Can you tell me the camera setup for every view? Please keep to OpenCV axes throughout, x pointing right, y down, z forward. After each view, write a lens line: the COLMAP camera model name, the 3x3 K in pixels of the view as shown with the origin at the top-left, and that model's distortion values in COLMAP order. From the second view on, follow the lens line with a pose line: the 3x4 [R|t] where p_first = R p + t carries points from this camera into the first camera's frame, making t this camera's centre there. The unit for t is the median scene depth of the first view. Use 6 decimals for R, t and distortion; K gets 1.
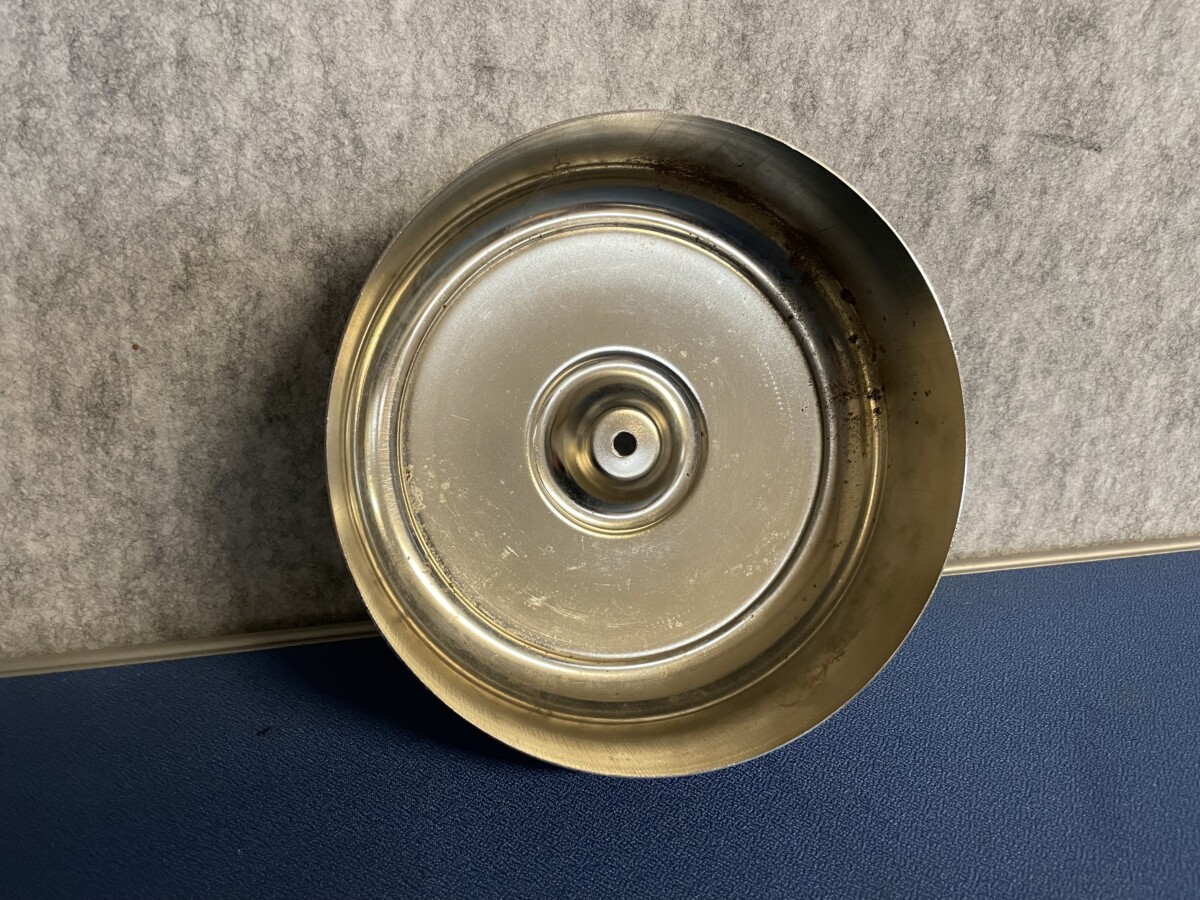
lens RADIAL K [[939.2, 0, 606.7], [0, 939.2, 444.1], [0, 0, 1]] dist [0.078258, -0.120892]
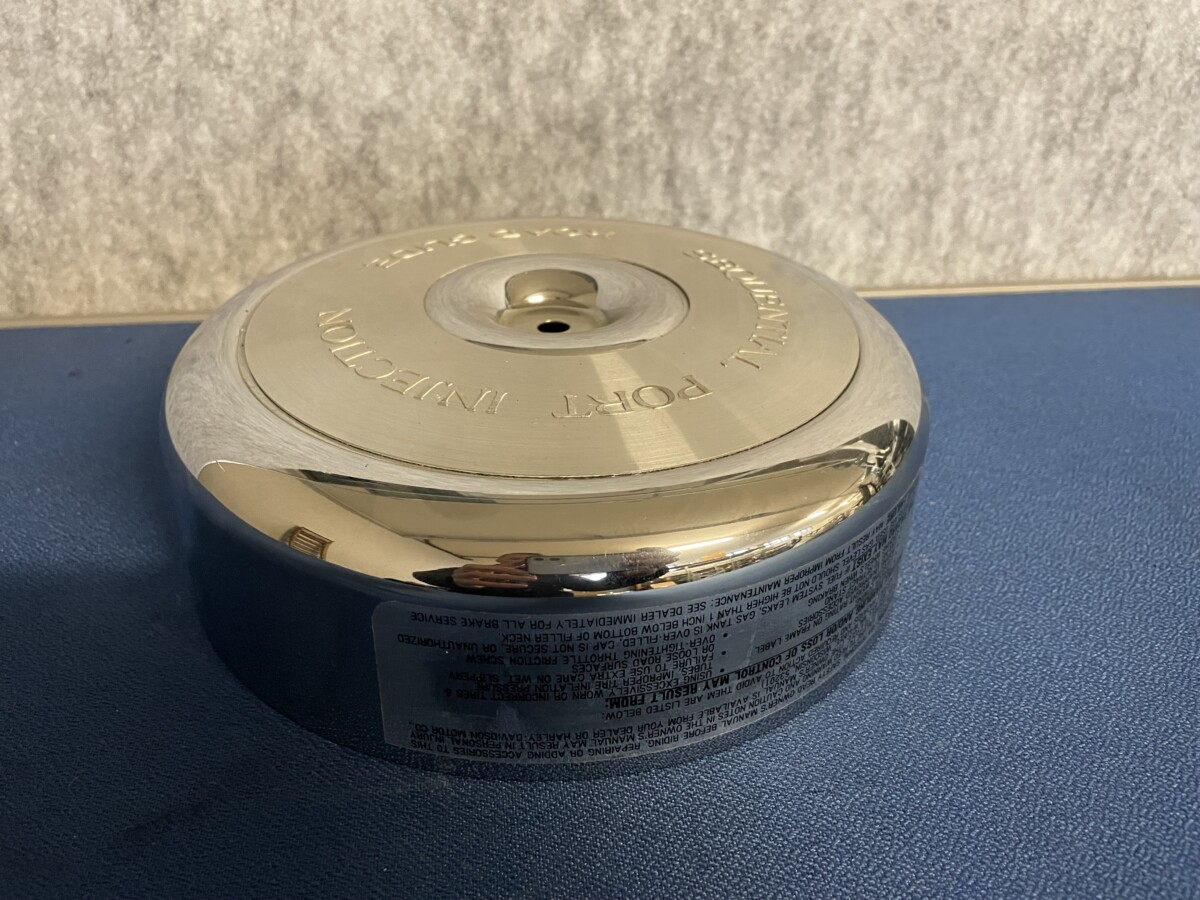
lens RADIAL K [[939.2, 0, 619.9], [0, 939.2, 458.3], [0, 0, 1]] dist [0.078258, -0.120892]
pose [[0.996350, 0.027011, -0.080981, 0.327249], [-0.019015, 0.995012, 0.097927, 0.265524], [0.083222, -0.096030, 0.991893, -0.024856]]
